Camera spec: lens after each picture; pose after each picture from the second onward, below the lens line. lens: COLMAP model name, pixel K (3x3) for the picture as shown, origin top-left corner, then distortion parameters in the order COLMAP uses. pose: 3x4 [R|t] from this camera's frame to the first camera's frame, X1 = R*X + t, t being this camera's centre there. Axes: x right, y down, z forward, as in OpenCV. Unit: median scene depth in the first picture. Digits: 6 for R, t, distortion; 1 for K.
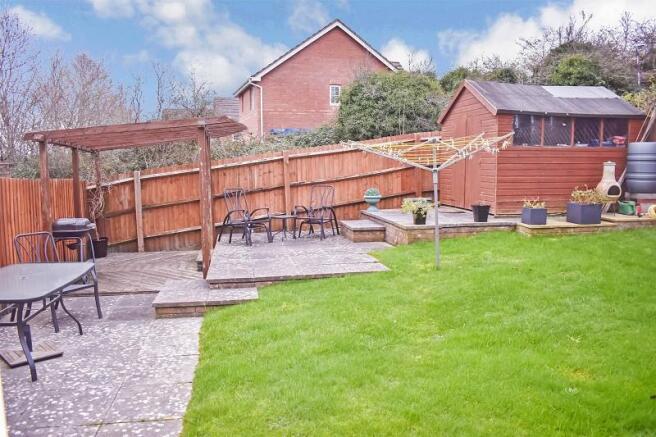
lens RADIAL K [[515.9, 0, 327.8], [0, 515.9, 218.0], [0, 0, 1]] dist [-0.064630, -0.000279]
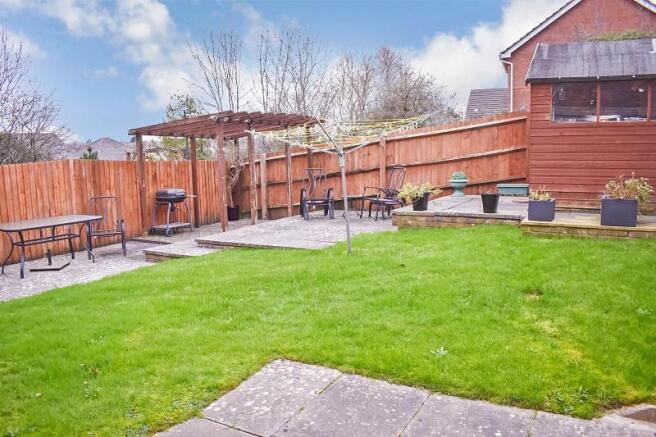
lens RADIAL K [[515.9, 0, 327.8], [0, 515.9, 218.0], [0, 0, 1]] dist [-0.064630, -0.000279]
pose [[0.768348, 0.076942, -0.635391, 0.536739], [-0.053134, 0.996989, 0.056478, -0.015208], [0.637823, -0.009634, 0.770123, 0.137306]]
